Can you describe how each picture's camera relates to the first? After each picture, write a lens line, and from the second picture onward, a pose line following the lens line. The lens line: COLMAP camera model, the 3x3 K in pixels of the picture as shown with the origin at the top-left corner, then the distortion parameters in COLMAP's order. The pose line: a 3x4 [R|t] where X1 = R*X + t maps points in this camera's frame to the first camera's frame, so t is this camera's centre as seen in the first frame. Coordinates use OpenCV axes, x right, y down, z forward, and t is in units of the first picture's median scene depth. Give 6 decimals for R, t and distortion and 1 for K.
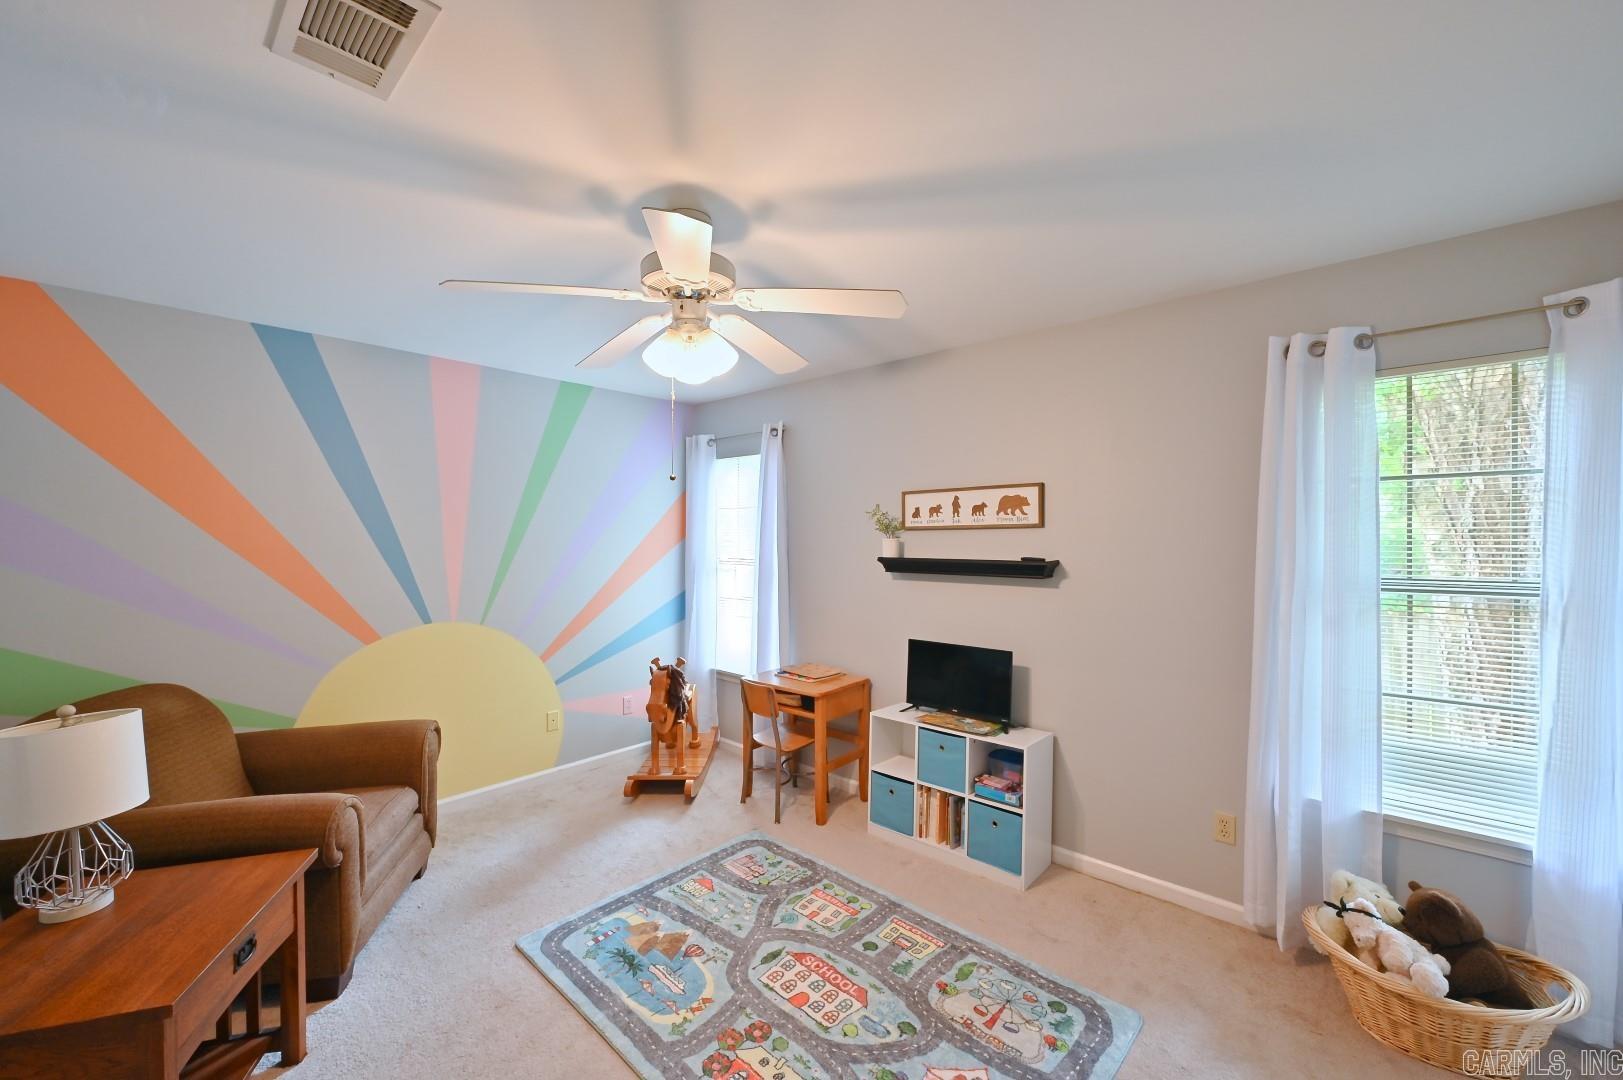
lens RADIAL K [[638.6, 0, 813.4], [0, 638.6, 539.5], [0, 0, 1]] dist [-0.000112, -0.000143]
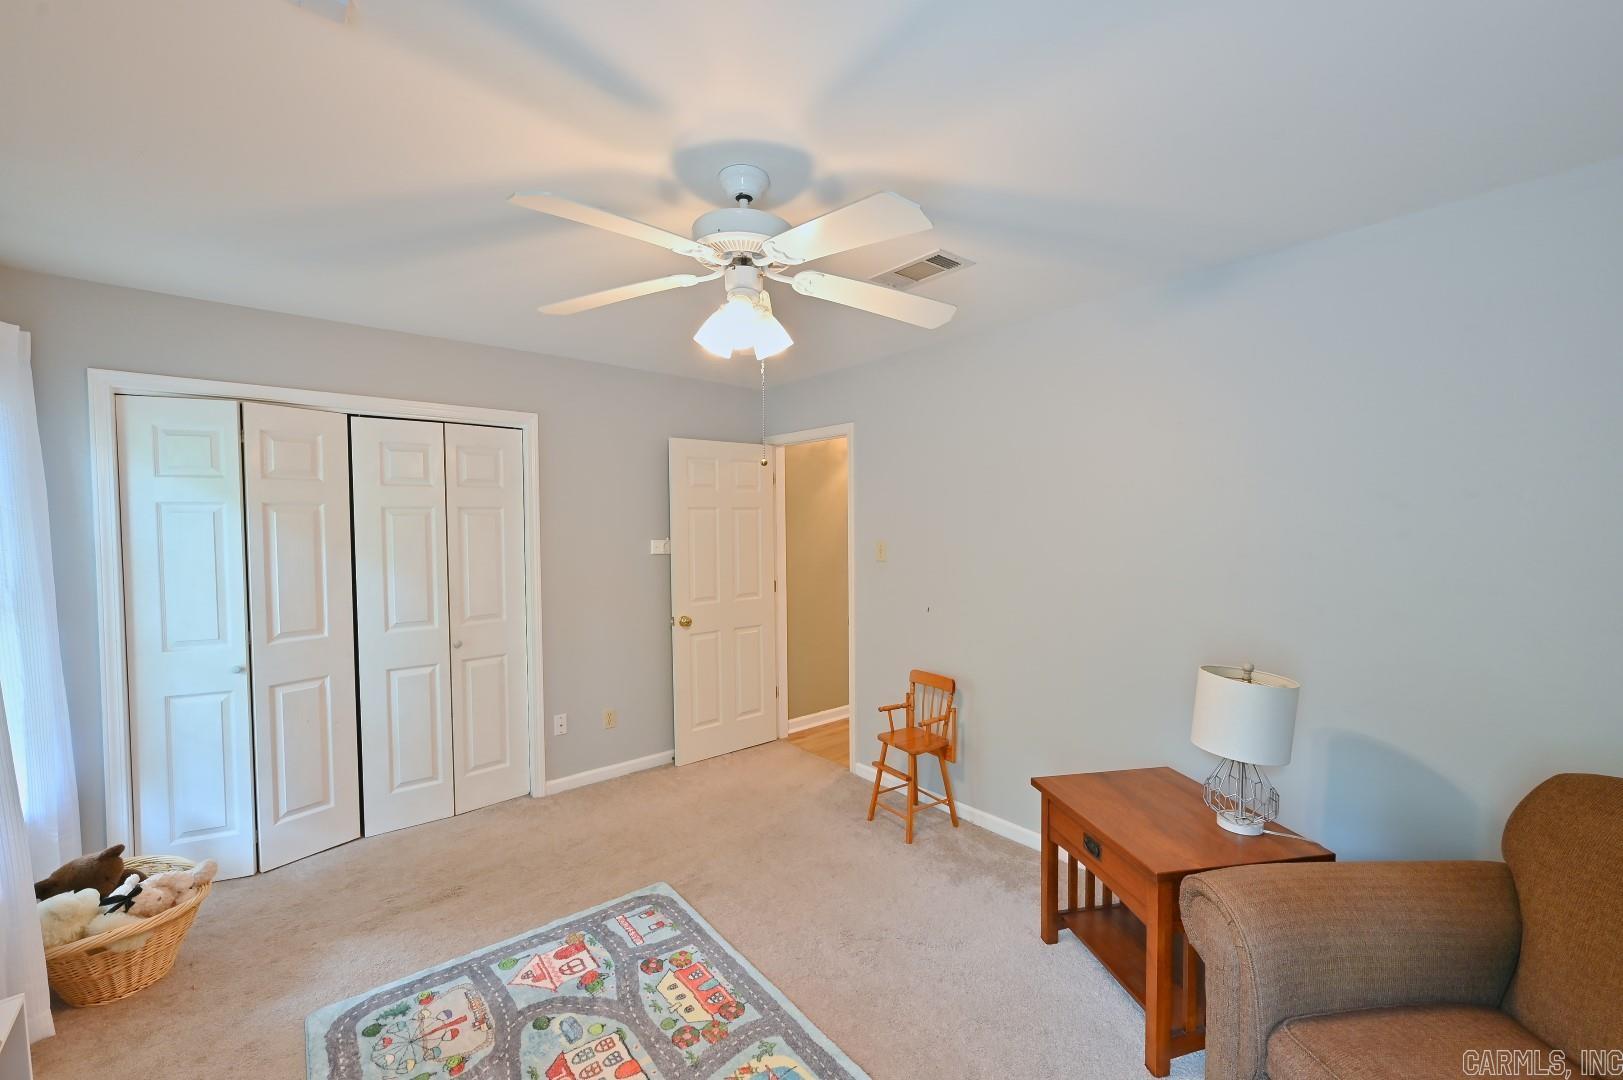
lens RADIAL K [[638.6, 0, 808.1], [0, 638.6, 545.4], [0, 0, 1]] dist [-0.000112, -0.000143]
pose [[-0.989775, 0.005424, 0.142535, -0.415216], [0.010443, 0.999351, 0.034486, -0.011272], [-0.142255, 0.035622, -0.989189, 1.914882]]
